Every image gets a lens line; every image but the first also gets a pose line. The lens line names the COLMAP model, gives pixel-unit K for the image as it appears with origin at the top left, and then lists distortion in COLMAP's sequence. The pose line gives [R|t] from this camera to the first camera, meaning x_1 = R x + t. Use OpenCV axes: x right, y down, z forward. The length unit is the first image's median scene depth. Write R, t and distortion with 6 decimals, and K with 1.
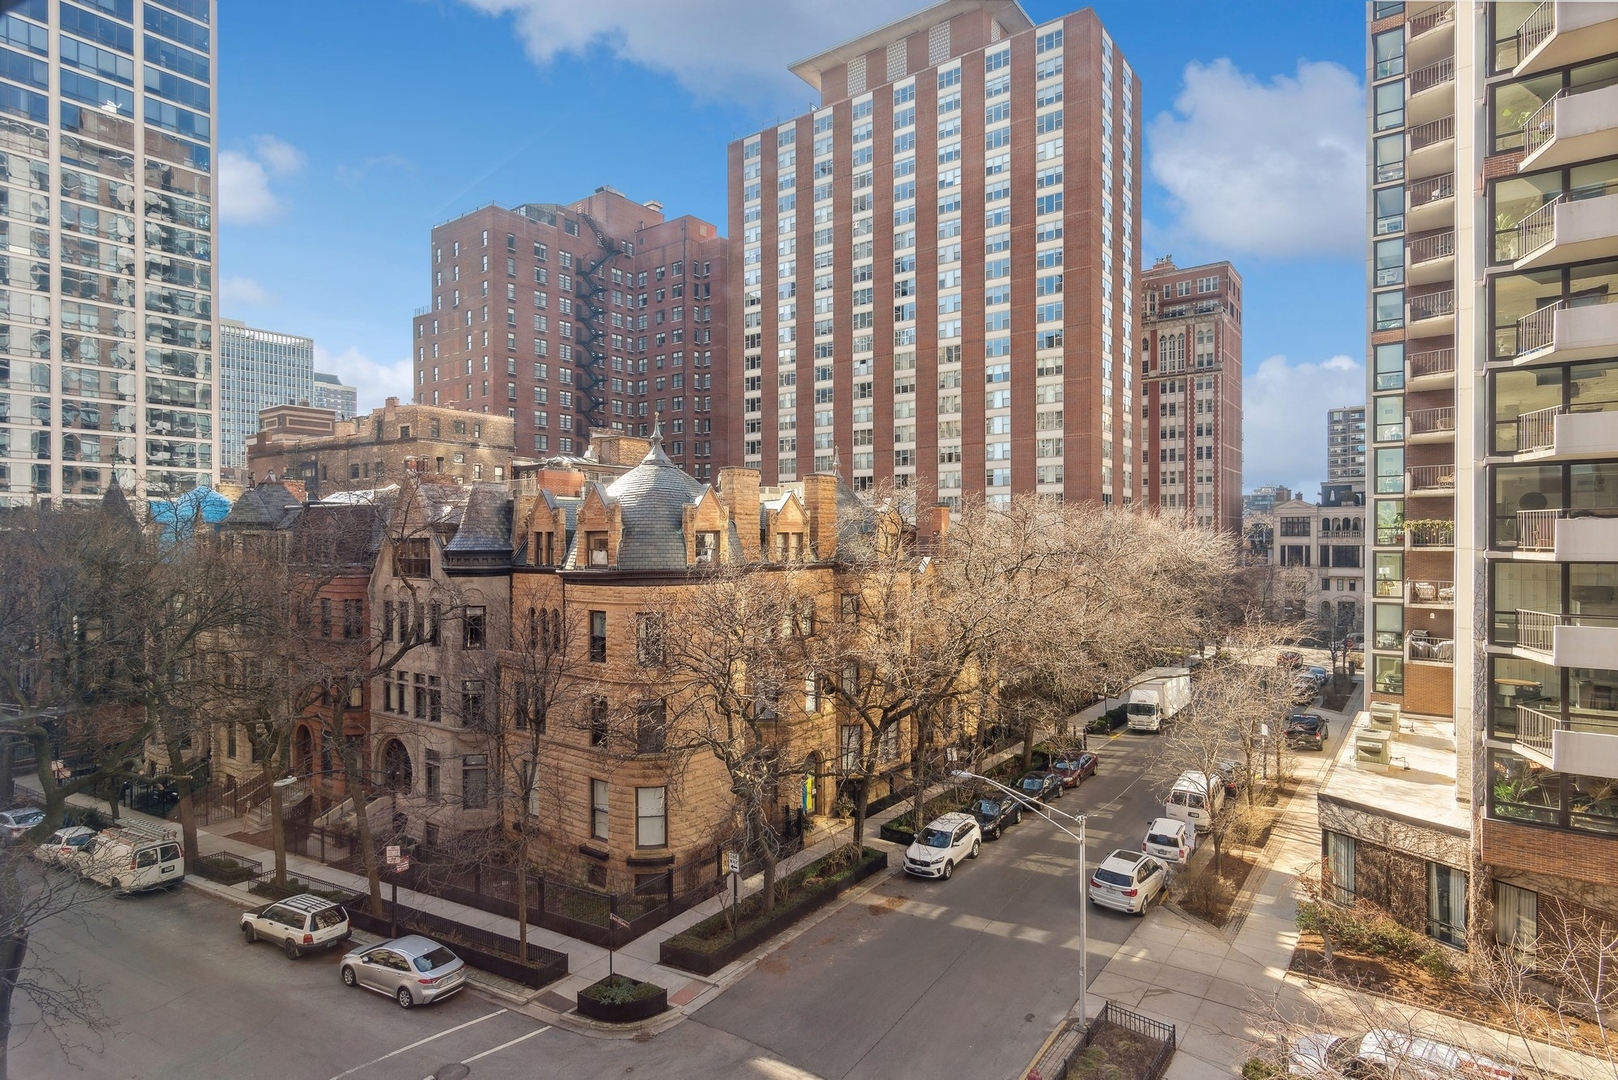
lens RADIAL K [[854.3, 0, 813.3], [0, 854.3, 547.5], [0, 0, 1]] dist [-0.003360, 0.000340]
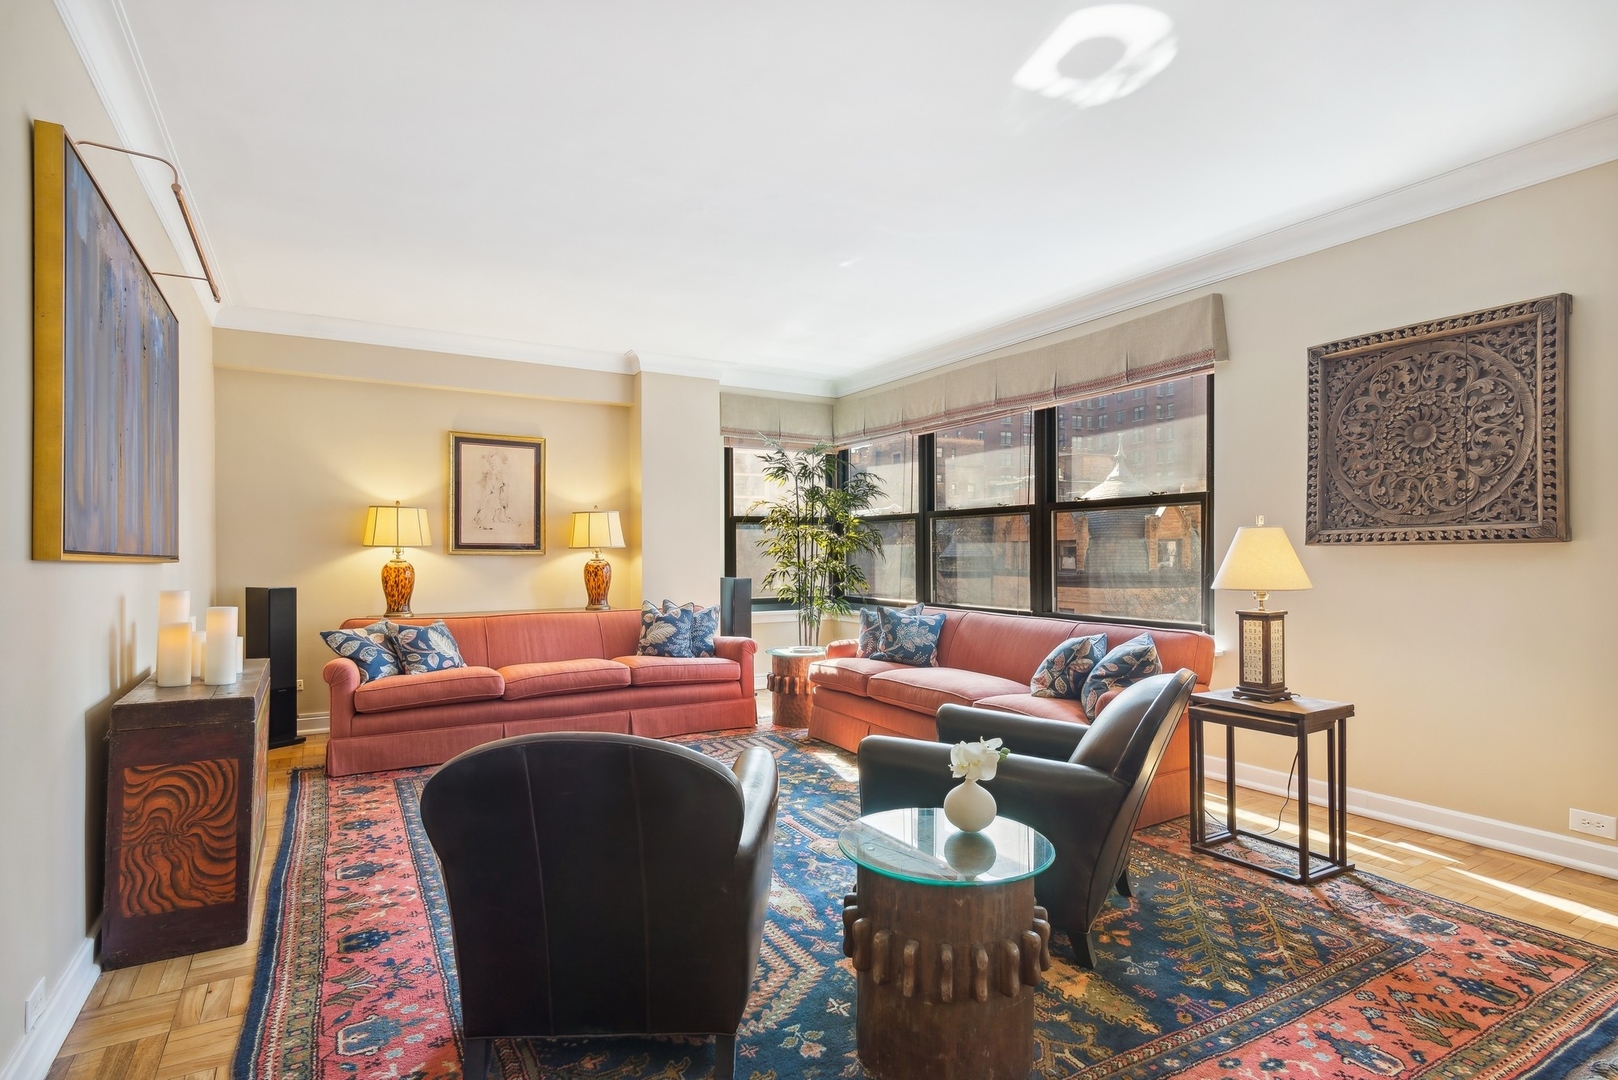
lens RADIAL K [[810.9, 0, 805.1], [0, 810.9, 552.2], [0, 0, 1]] dist [0.002645, -0.000612]
pose [[0.854654, -0.000176, -0.519199, 0.007657], [-0.001765, 0.999993, -0.003243, 0.000643], [0.519196, 0.003688, 0.854647, -0.059713]]
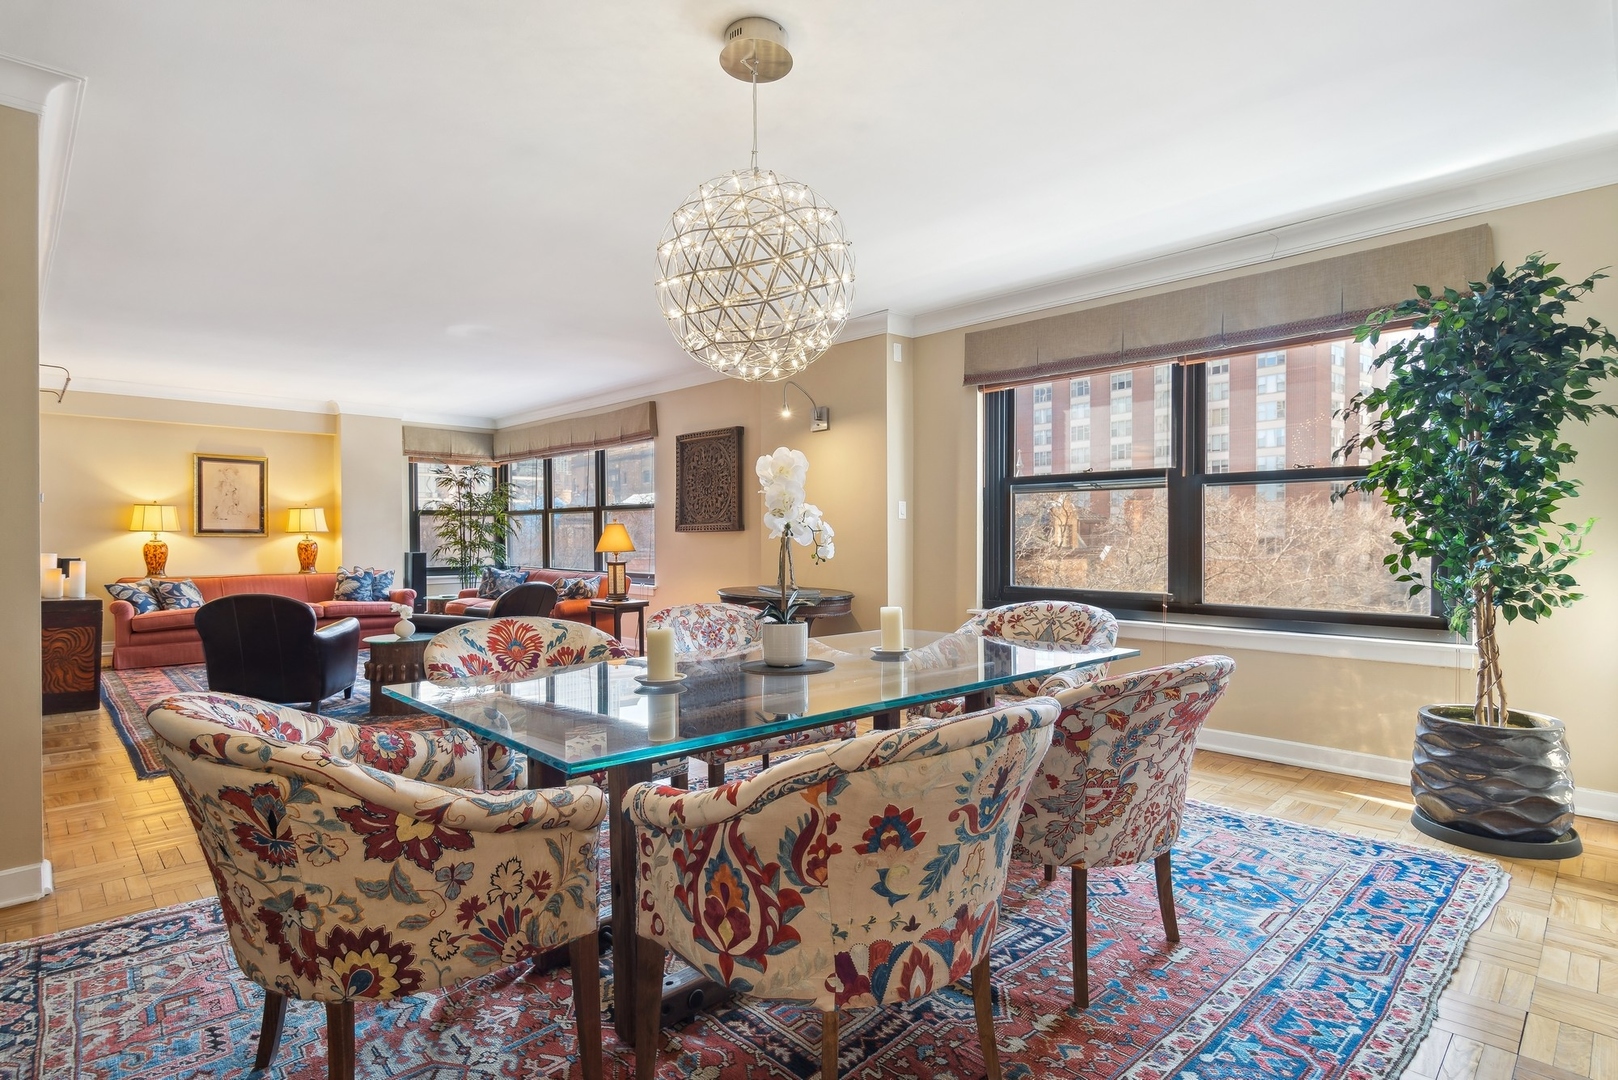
lens RADIAL K [[813.0, 0, 802.6], [0, 813.0, 541.3], [0, 0, 1]] dist [-0.002808, -0.001189]
pose [[0.954341, 0.001779, -0.298715, 0.048515], [-0.000670, 0.999992, 0.003815, 0.000817], [0.298719, -0.003440, 0.954335, -0.090230]]
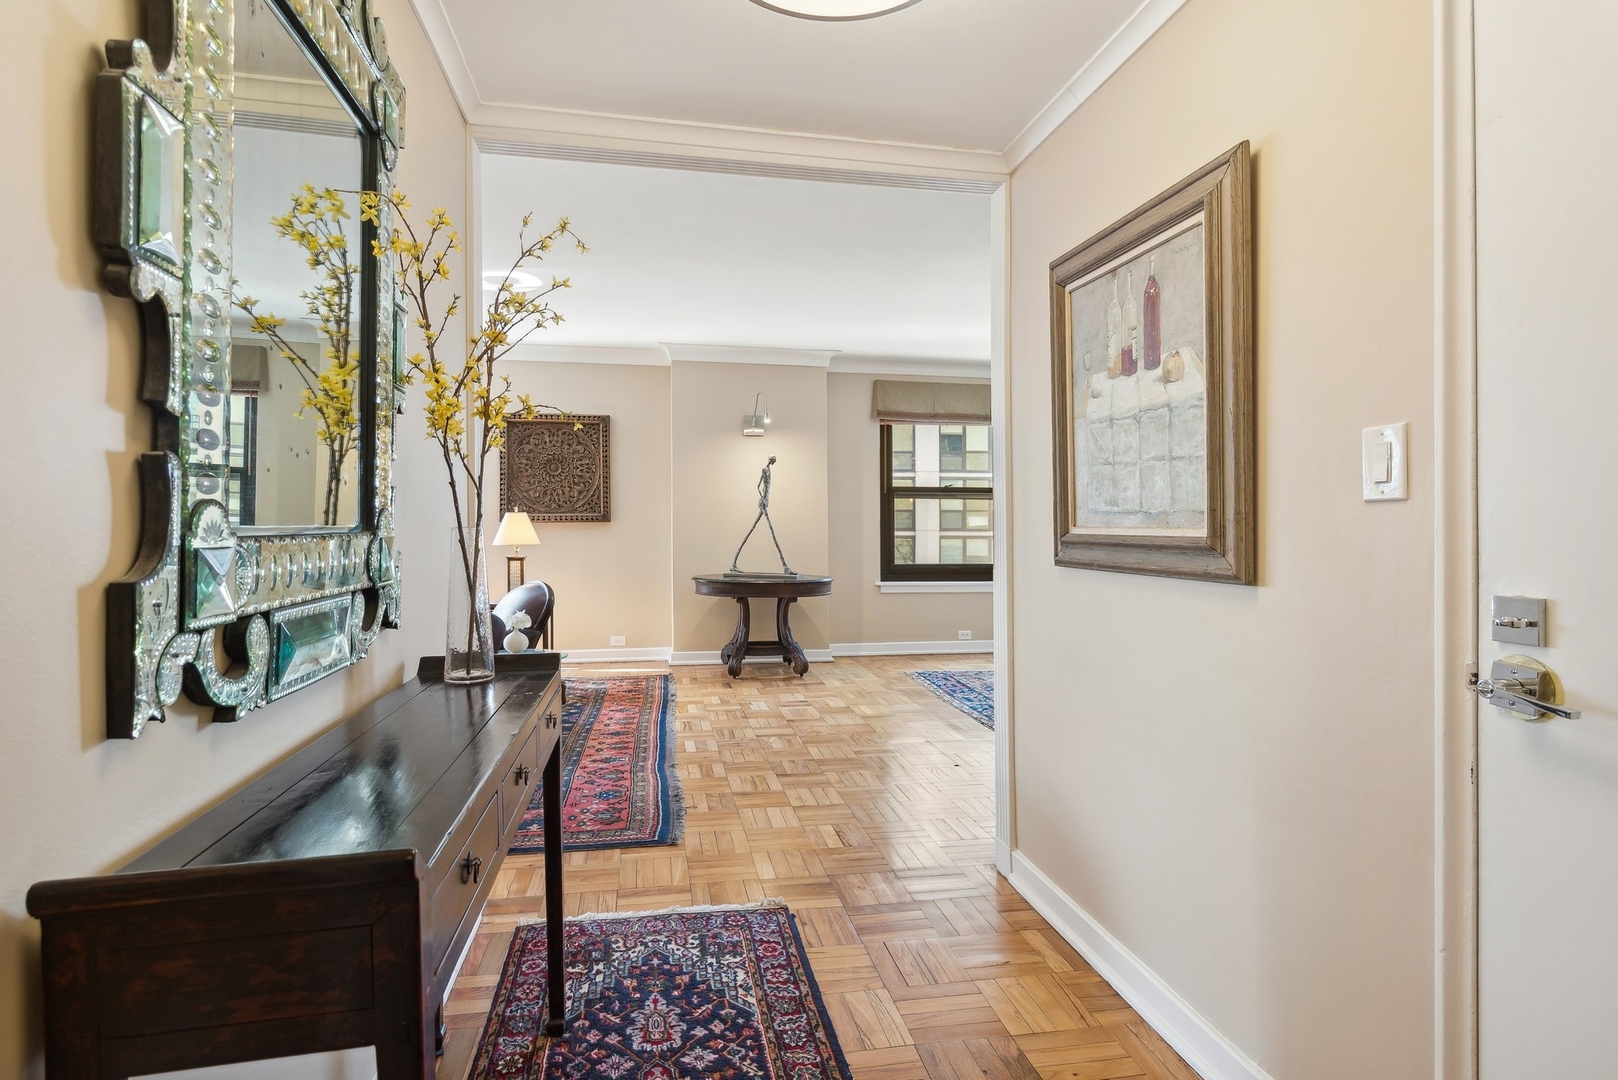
lens RADIAL K [[810.9, 0, 792.5], [0, 810.9, 546.2], [0, 0, 1]] dist [0.002645, -0.000612]
pose [[0.785483, -0.010533, 0.618793, -0.018782], [-0.002689, 0.999788, 0.020432, 0.000757], [-0.618877, -0.017713, 0.785288, -0.088511]]
